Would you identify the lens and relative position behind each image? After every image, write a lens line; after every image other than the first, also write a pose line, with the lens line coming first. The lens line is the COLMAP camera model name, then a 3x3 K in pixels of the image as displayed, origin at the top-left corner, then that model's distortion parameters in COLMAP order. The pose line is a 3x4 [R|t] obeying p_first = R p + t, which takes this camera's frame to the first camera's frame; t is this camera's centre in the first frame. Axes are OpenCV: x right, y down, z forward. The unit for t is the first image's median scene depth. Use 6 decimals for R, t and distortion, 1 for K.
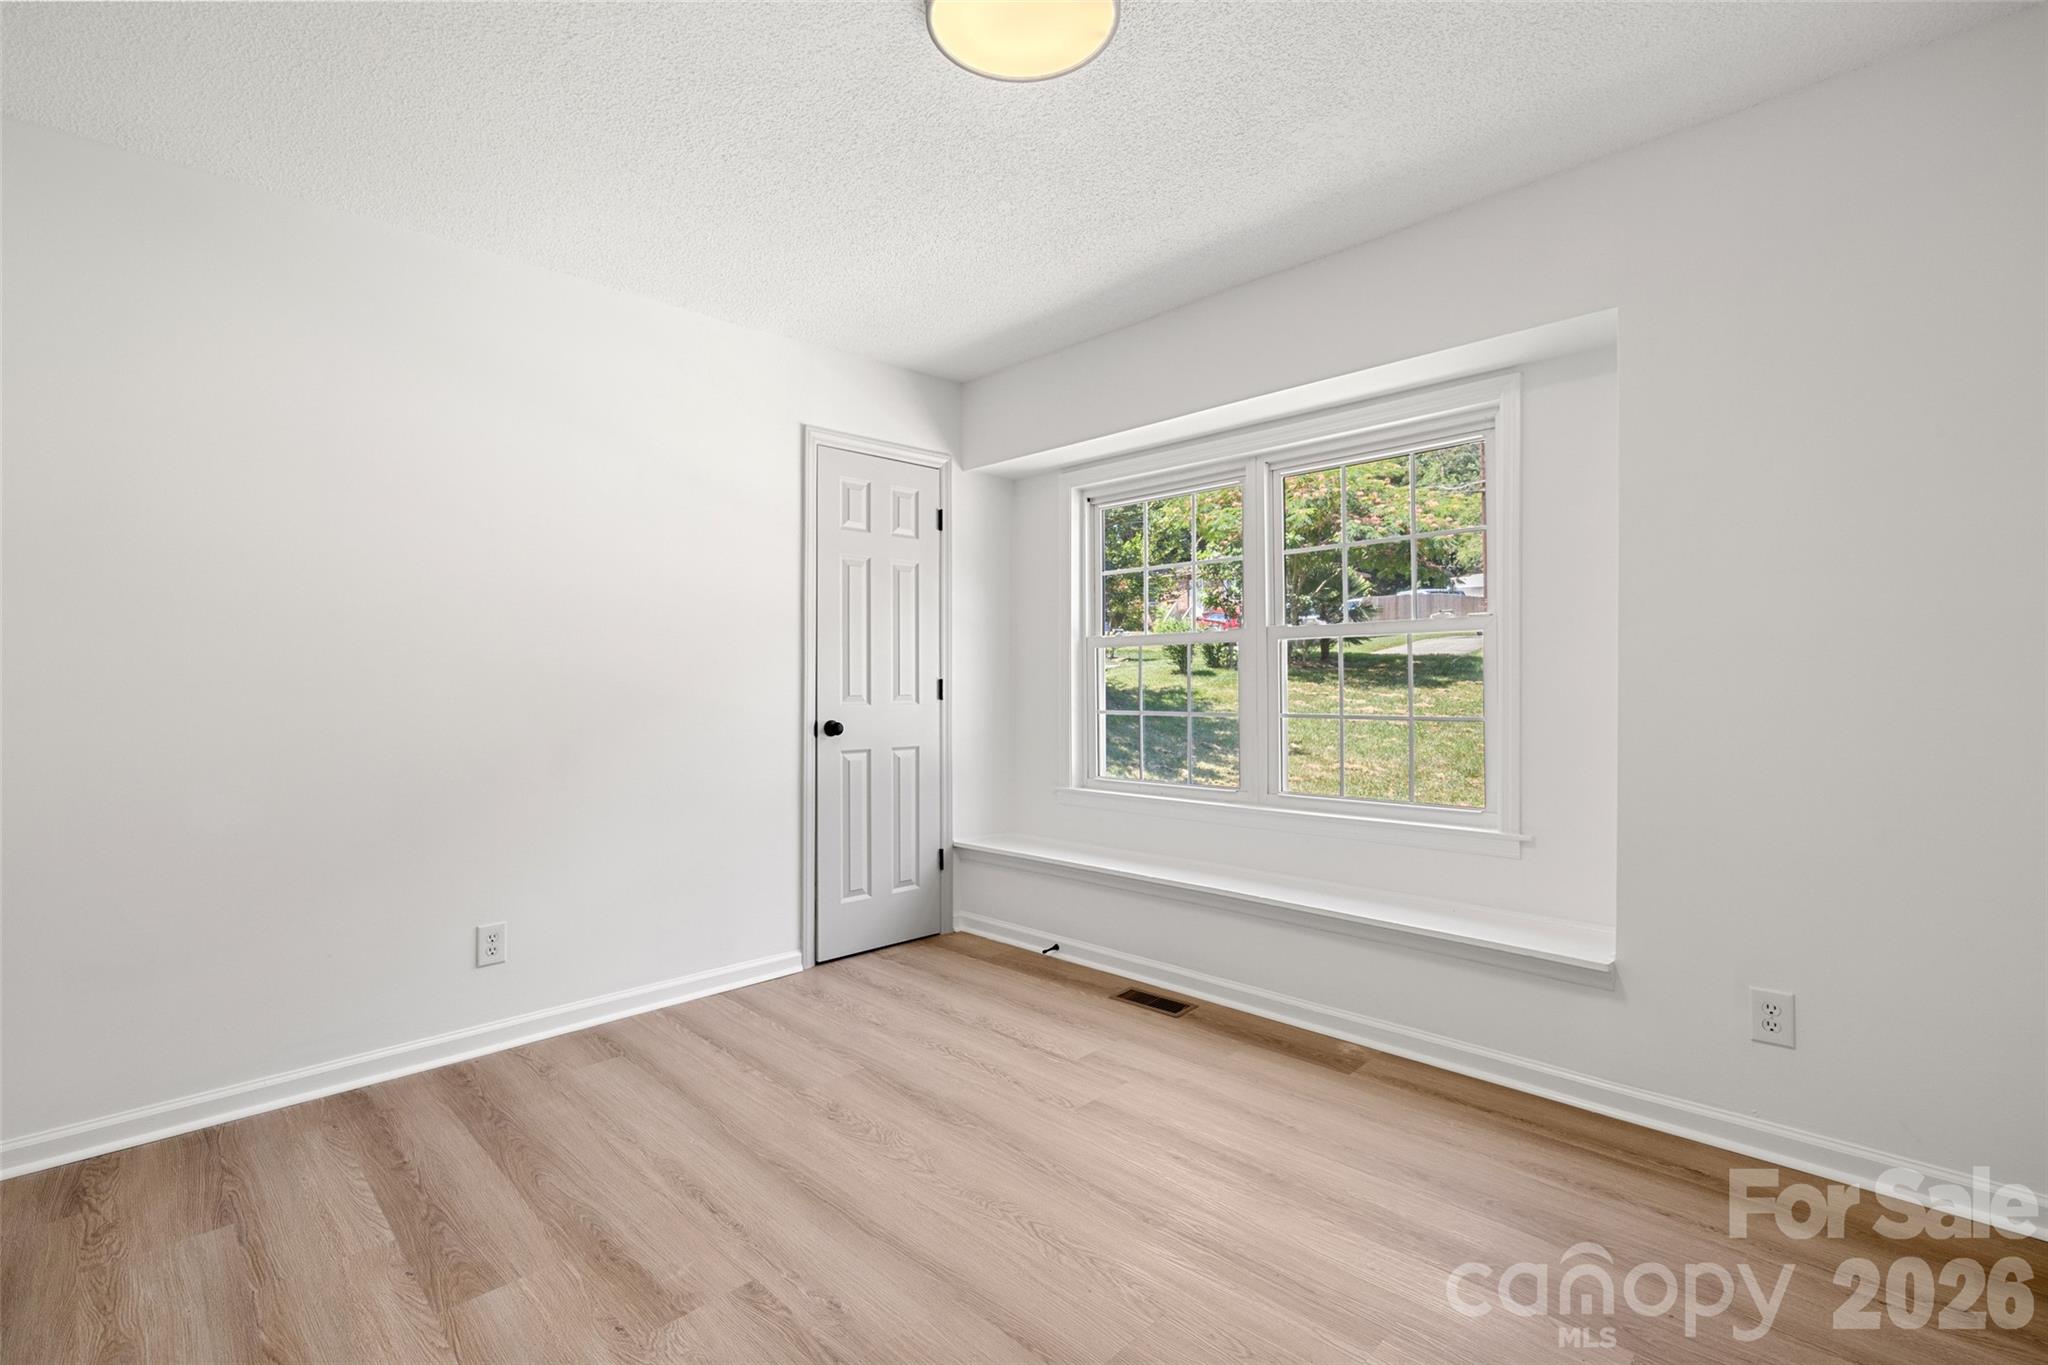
lens RADIAL K [[926.8, 0, 1025.9], [0, 926.8, 681.4], [0, 0, 1]] dist [-0.002495, 0.000486]
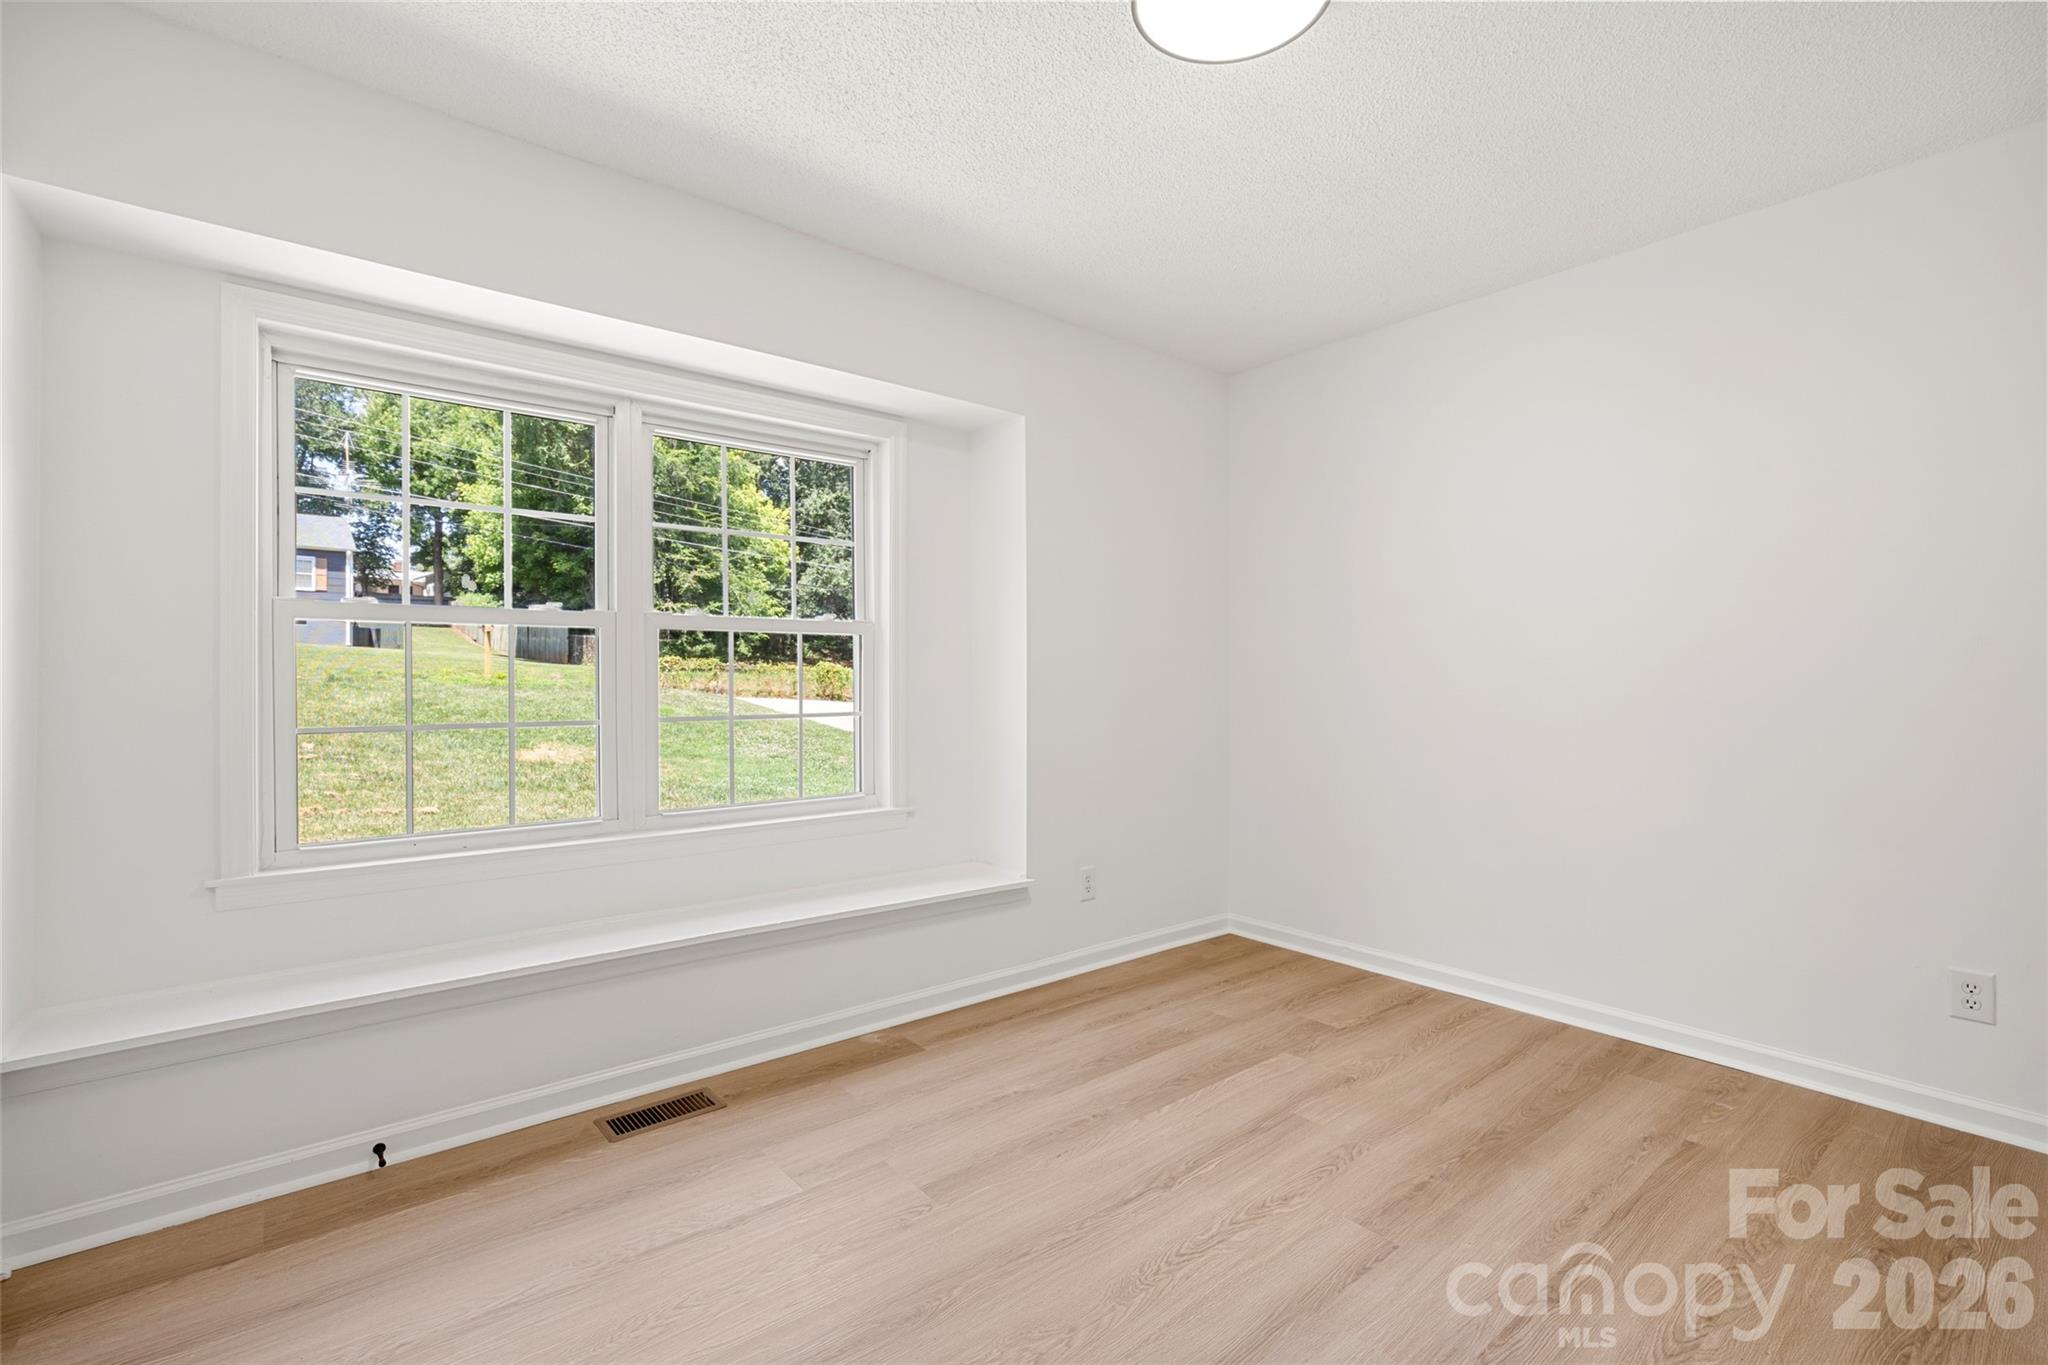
lens RADIAL K [[926.8, 0, 1025.9], [0, 926.8, 681.4], [0, 0, 1]] dist [-0.002495, 0.000486]
pose [[0.088159, -0.001452, 0.996105, -0.639153], [-0.003775, 0.999991, 0.001791, -0.001264], [-0.996099, -0.003918, 0.088153, 0.722754]]
